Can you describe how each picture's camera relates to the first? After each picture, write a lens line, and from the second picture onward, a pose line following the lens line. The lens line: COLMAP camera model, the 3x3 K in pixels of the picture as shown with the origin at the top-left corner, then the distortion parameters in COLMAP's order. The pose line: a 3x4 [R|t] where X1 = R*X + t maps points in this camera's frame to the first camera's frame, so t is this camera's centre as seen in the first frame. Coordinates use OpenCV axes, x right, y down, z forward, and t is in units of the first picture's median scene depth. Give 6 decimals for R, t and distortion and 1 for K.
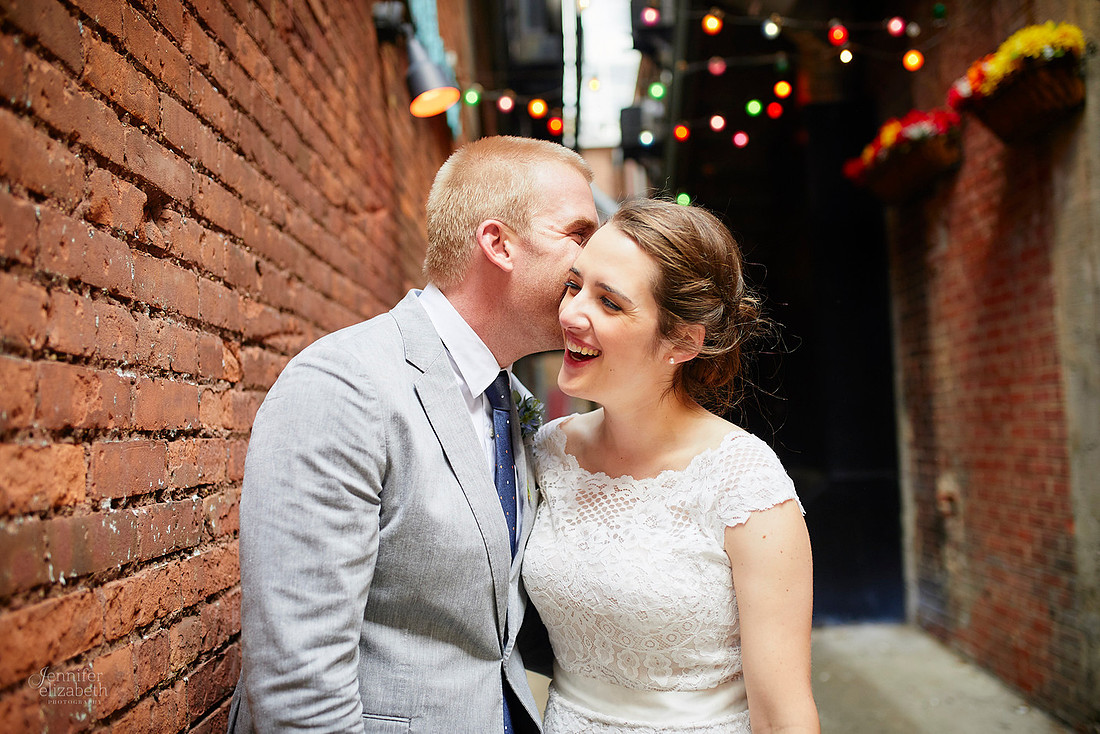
lens RADIAL K [[1376.5, 0, 553.7], [0, 1376.5, 418.4], [0, 0, 1]] dist [-0.022828, 0.048633]
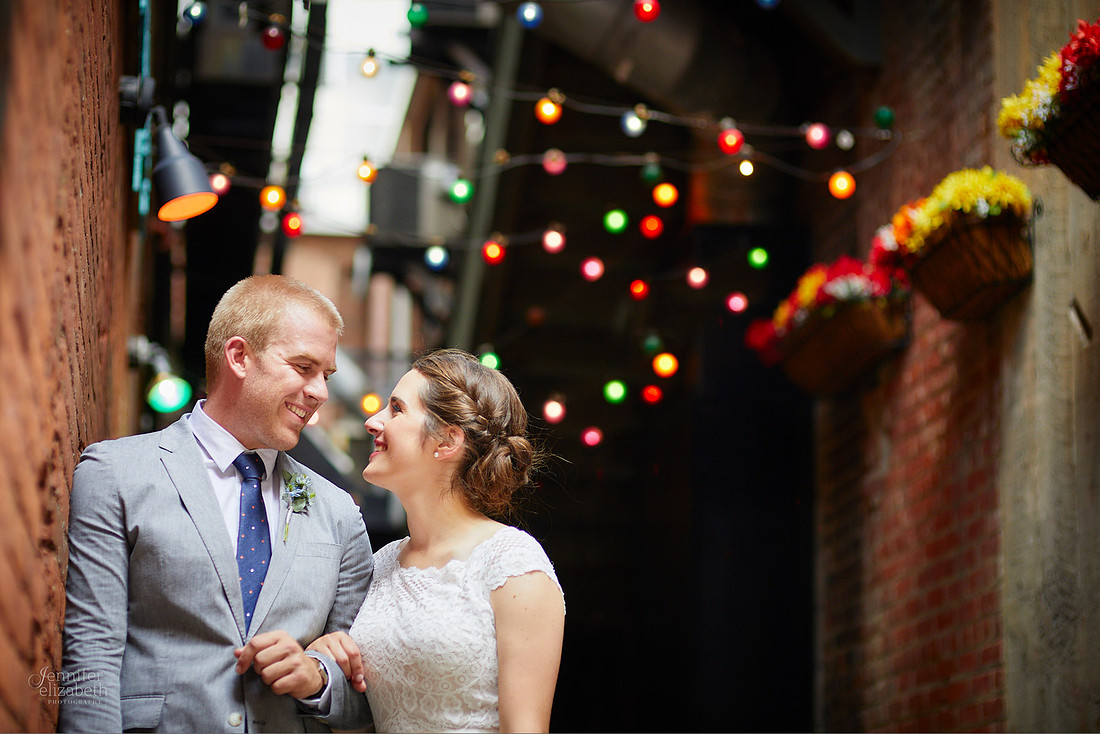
lens RADIAL K [[3046.6, 0, 550.0], [0, 3046.6, 367.0], [0, 0, 1]] dist [0.141424, 0.735947]
pose [[0.989668, 0.089490, 0.112025, -0.047193], [-0.071270, 0.984988, -0.157222, 0.086616], [-0.124413, 0.147614, 0.981189, -0.520491]]
